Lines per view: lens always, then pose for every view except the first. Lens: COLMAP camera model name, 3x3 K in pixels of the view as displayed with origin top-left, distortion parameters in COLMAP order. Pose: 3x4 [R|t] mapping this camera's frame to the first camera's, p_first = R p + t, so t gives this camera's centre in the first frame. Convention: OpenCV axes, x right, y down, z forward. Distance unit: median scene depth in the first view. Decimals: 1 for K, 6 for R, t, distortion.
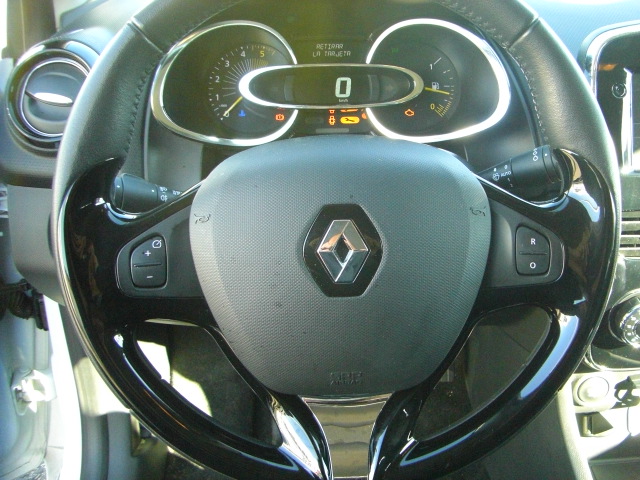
lens RADIAL K [[722.3, 0, 317.0], [0, 722.3, 238.0], [0, 0, 1]] dist [-0.140681, 0.000000]
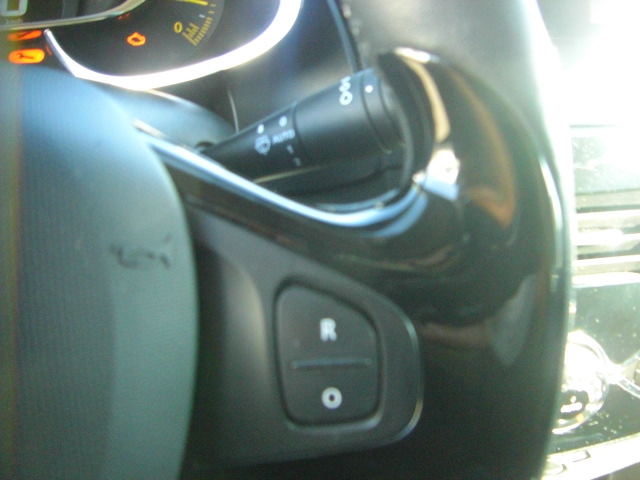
lens RADIAL K [[722.3, 0, 319.6], [0, 722.3, 240.6], [0, 0, 1]] dist [-0.140681, 0.000000]
pose [[0.978330, -0.063635, 0.197030, 0.199827], [0.056873, 0.997588, 0.039796, -0.042852], [-0.199087, -0.027728, 0.979589, 0.569719]]
